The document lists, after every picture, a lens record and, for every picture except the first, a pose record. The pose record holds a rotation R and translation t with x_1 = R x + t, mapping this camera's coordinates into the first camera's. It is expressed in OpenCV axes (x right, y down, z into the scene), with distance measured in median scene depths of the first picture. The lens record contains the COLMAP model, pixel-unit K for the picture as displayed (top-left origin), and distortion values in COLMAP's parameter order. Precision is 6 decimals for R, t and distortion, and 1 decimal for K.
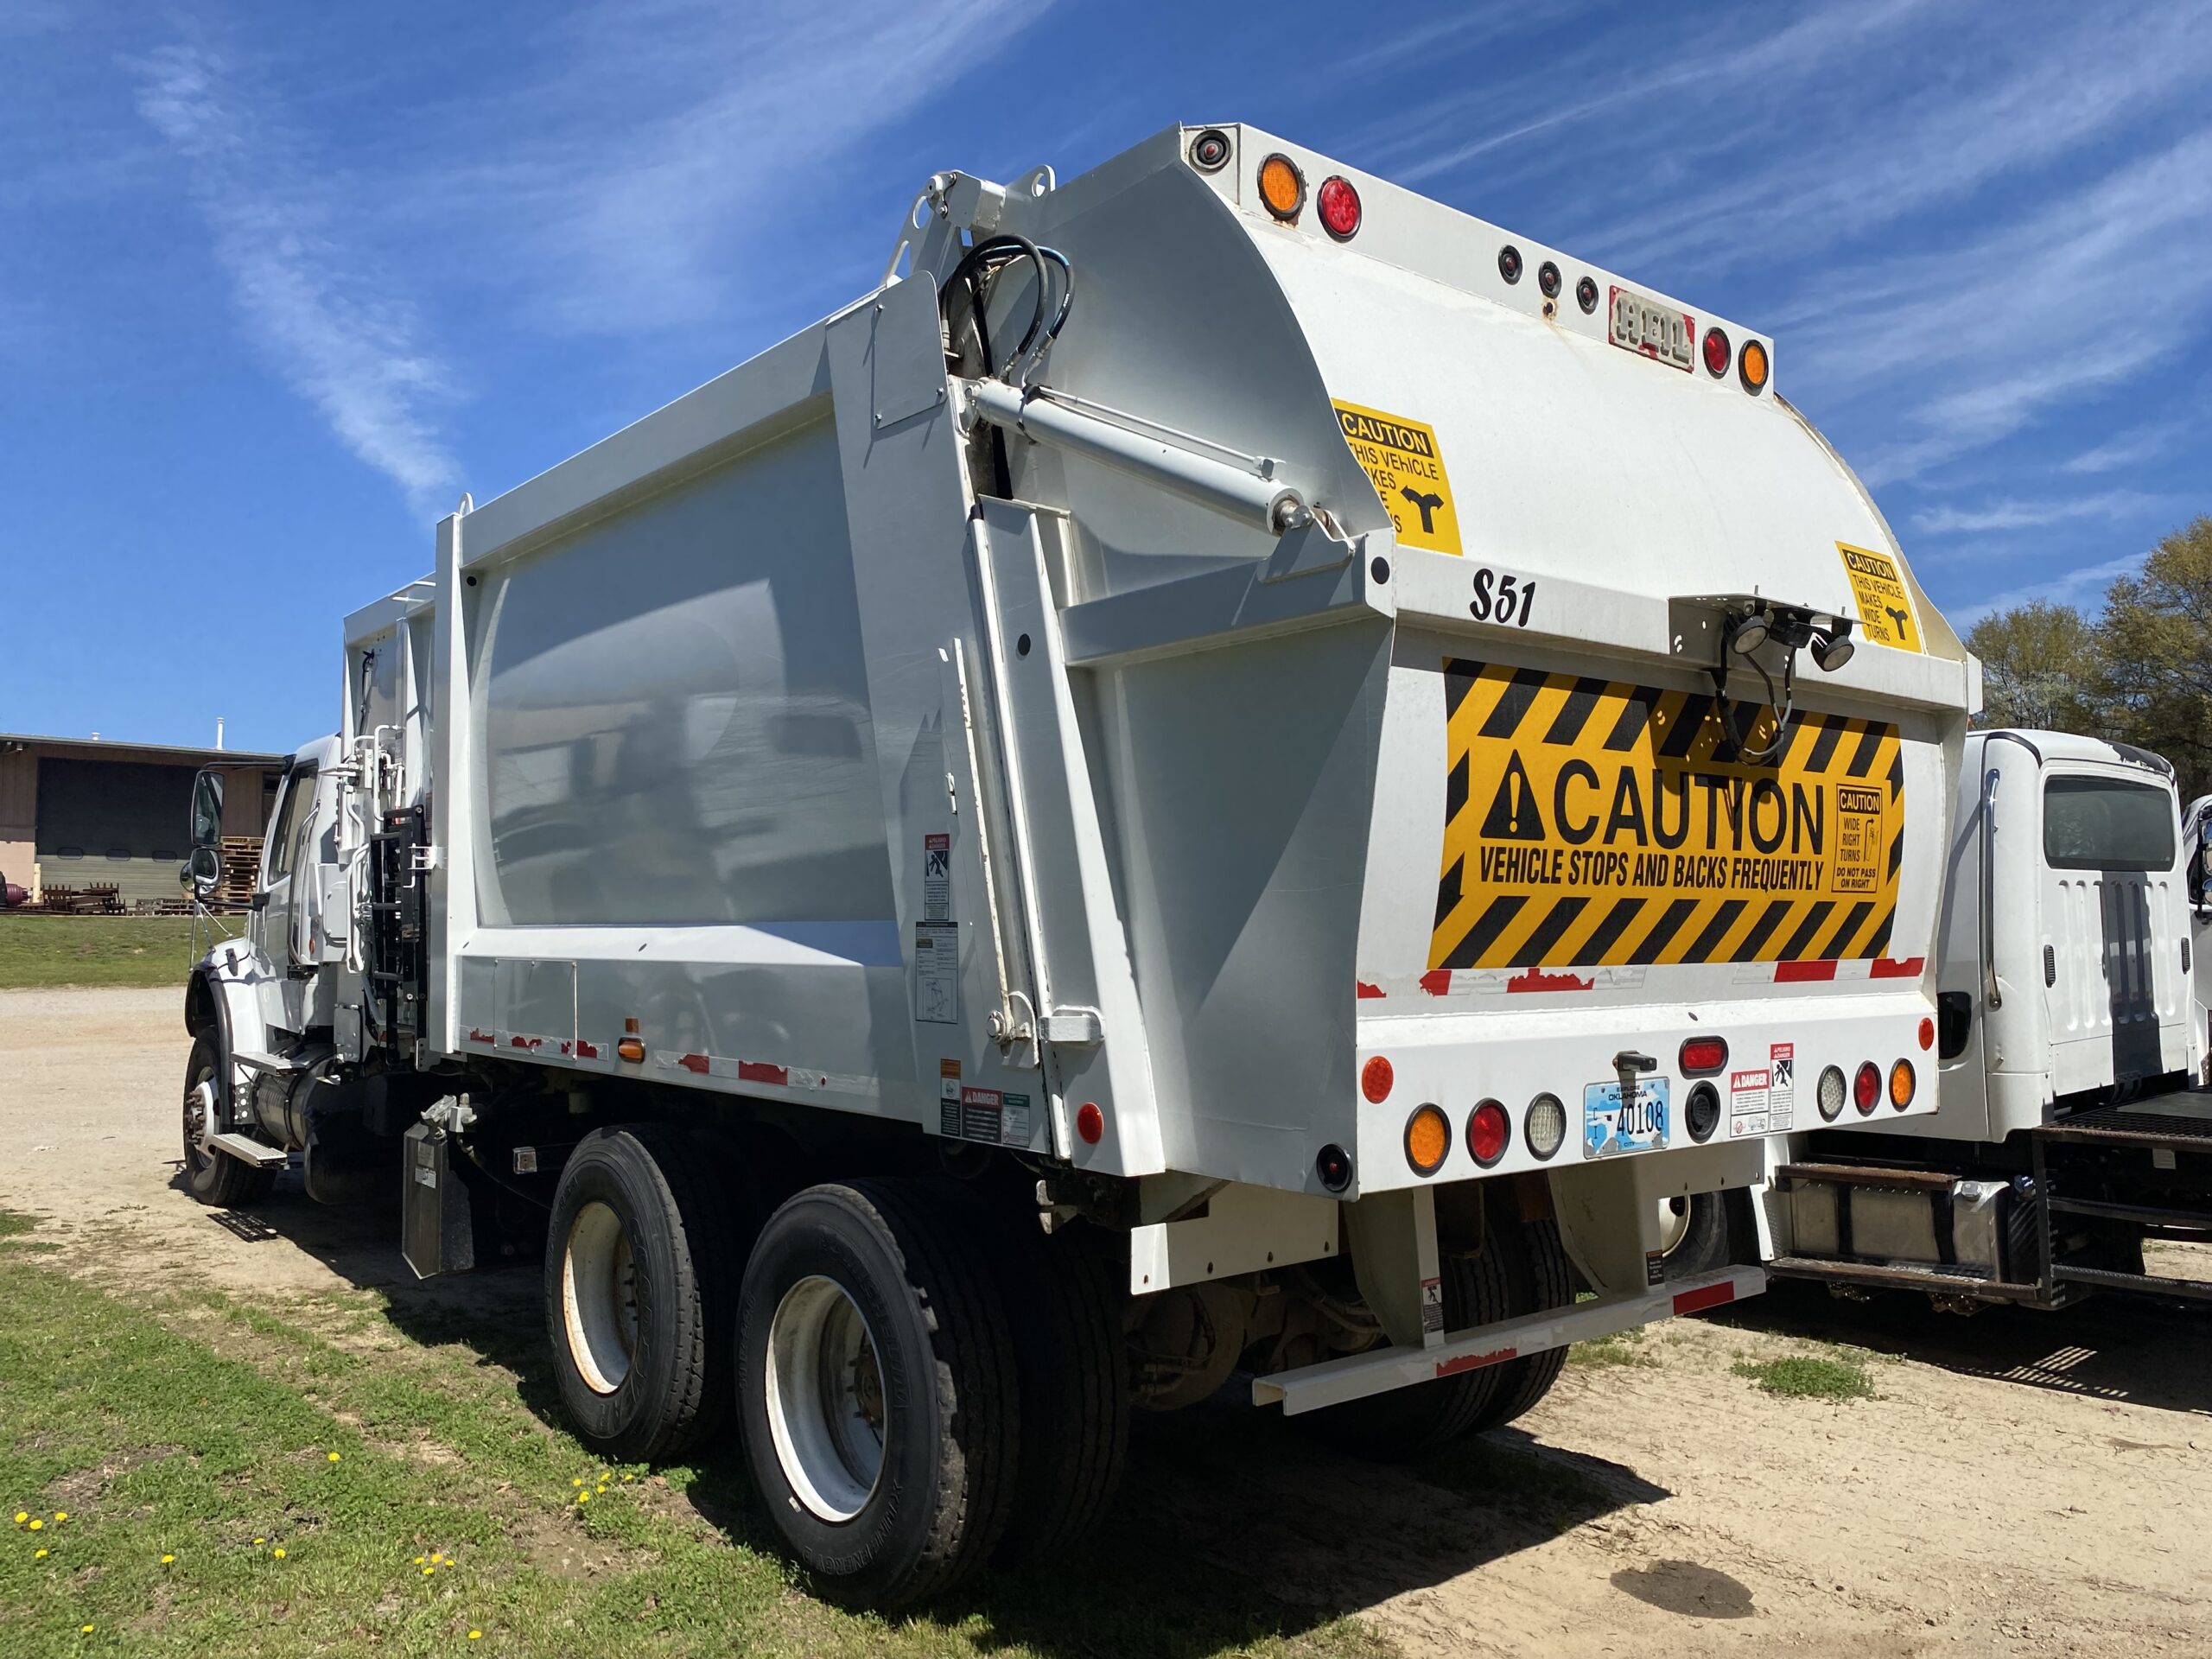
lens RADIAL K [[1671.1, 0, 1150.6], [0, 1671.1, 822.5], [0, 0, 1]] dist [0.046008, -0.053591]
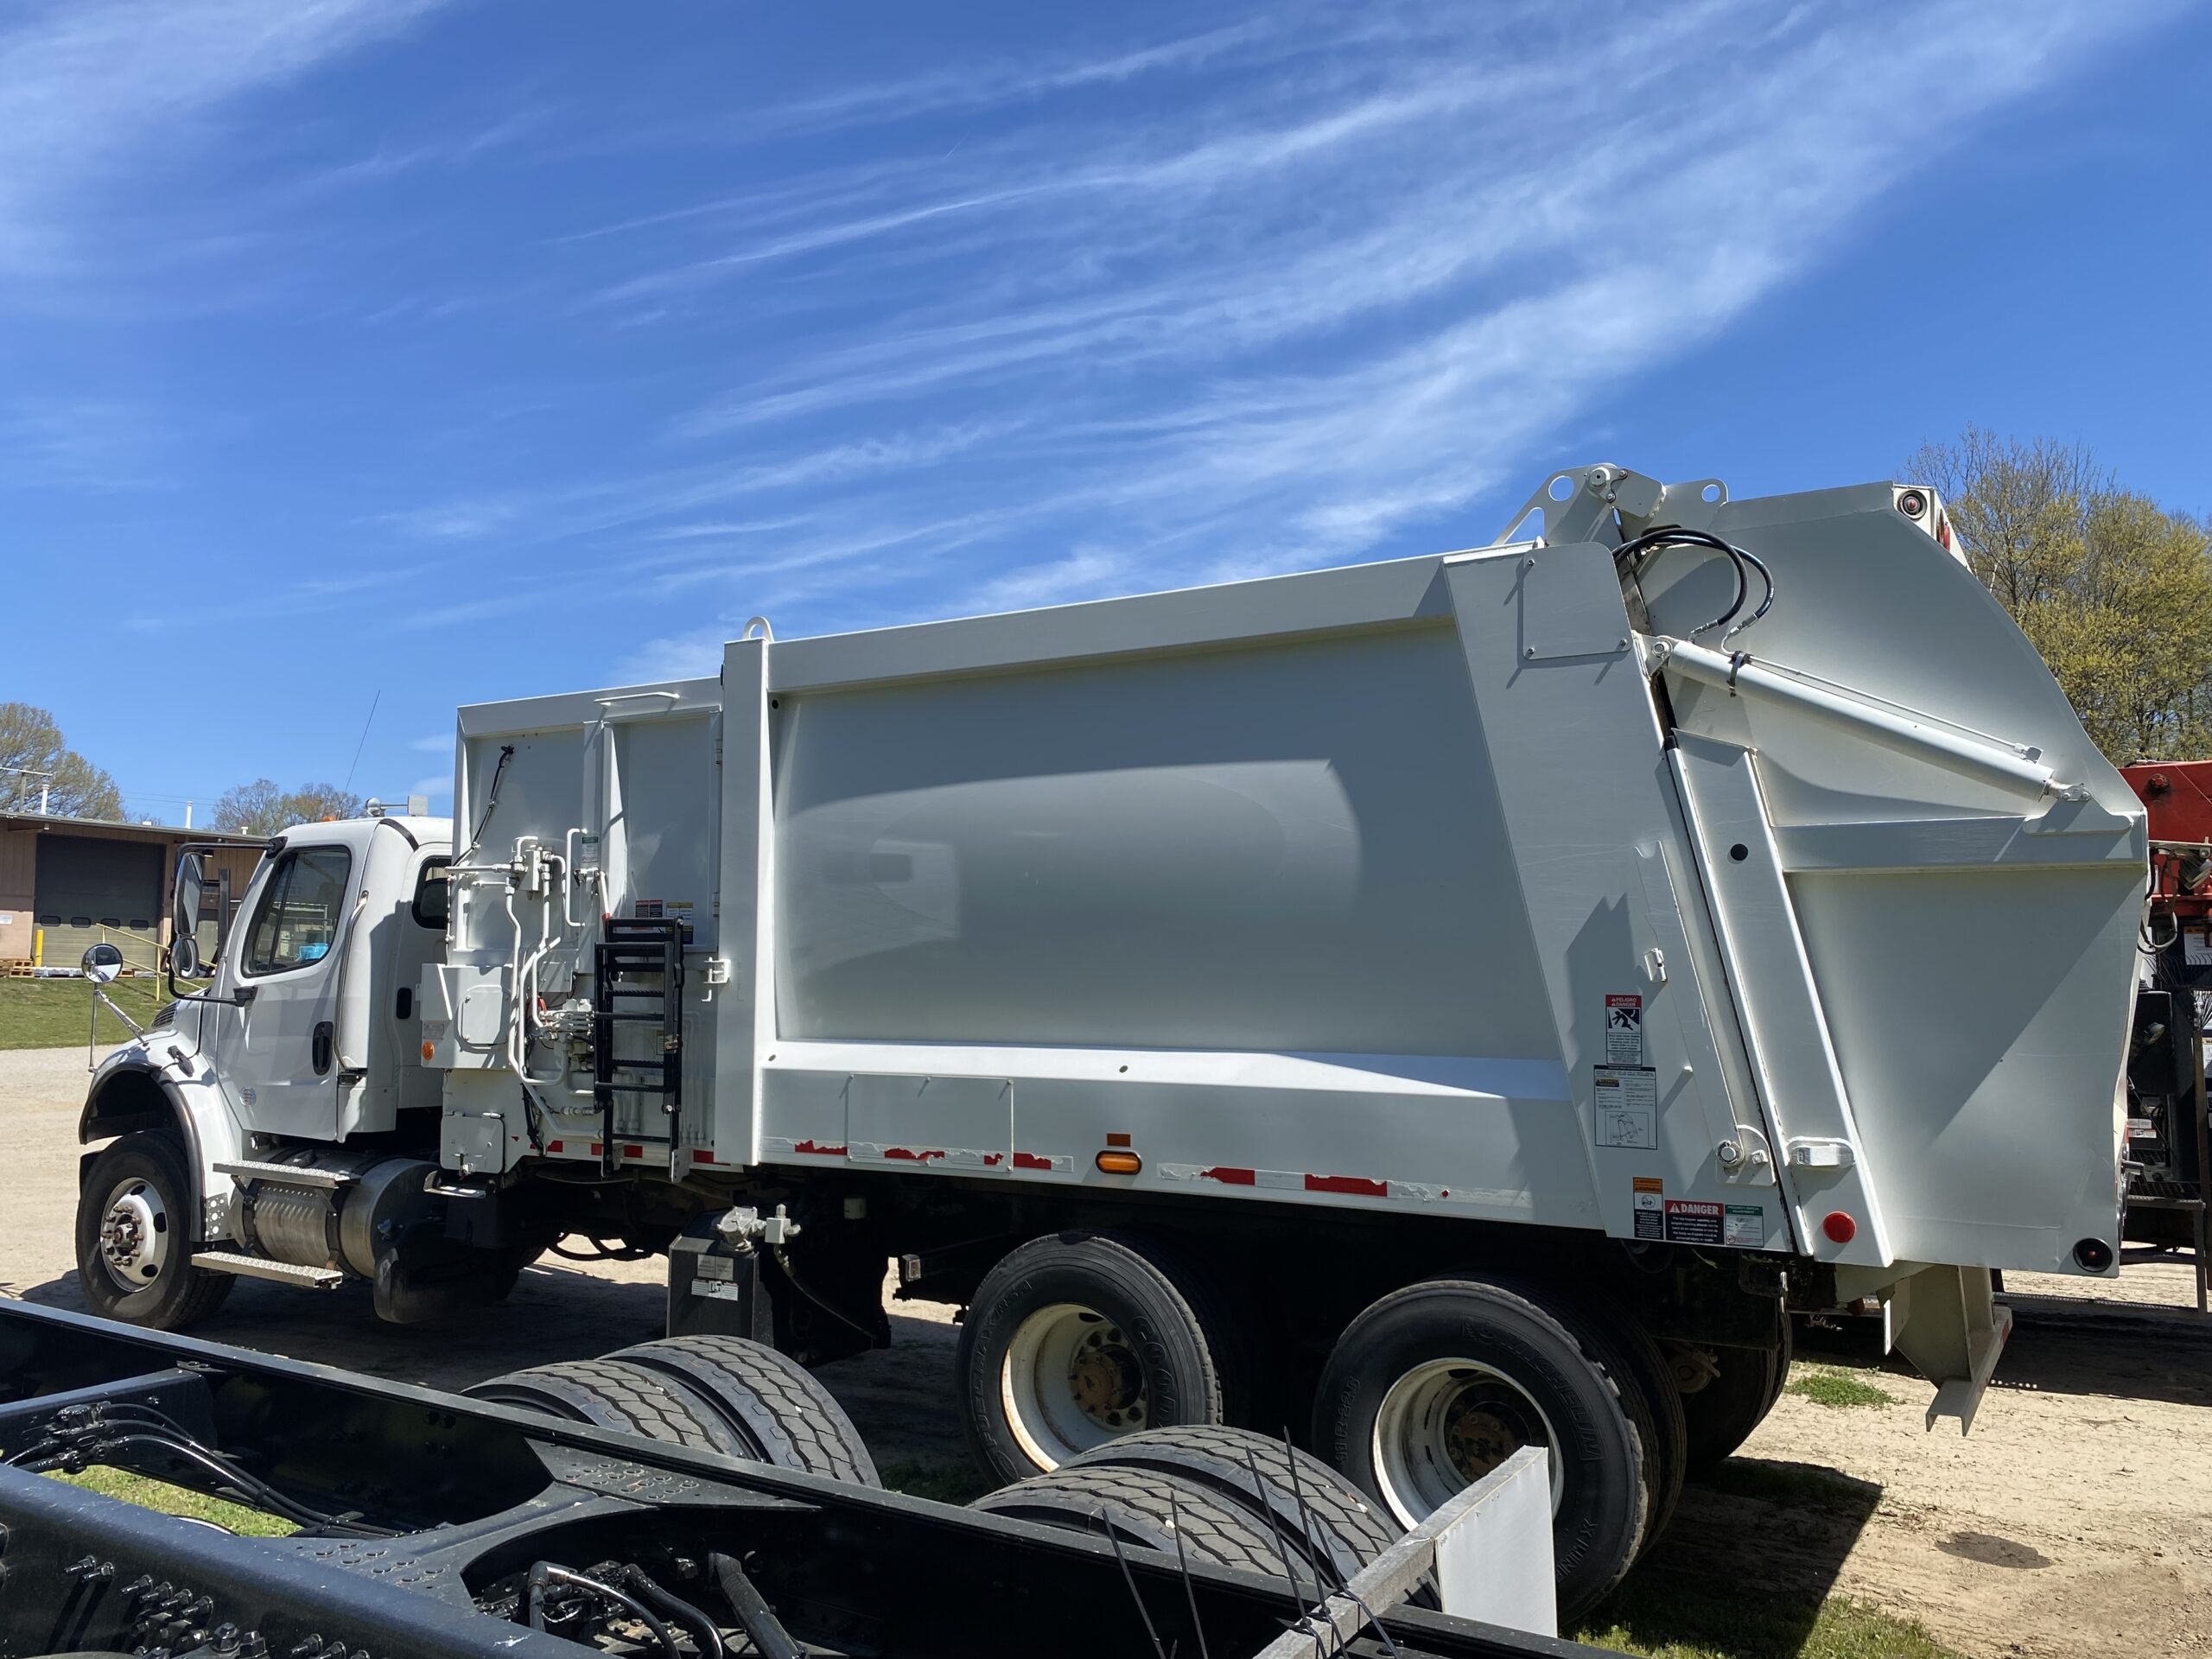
lens RADIAL K [[1671.1, 0, 1129.4], [0, 1671.1, 841.7], [0, 0, 1]] dist [0.046008, -0.053591]
pose [[0.944122, 0.035427, 0.327688, -0.856970], [-0.028750, 0.999269, -0.025198, -0.063353], [-0.328341, 0.014369, 0.944450, -0.062794]]
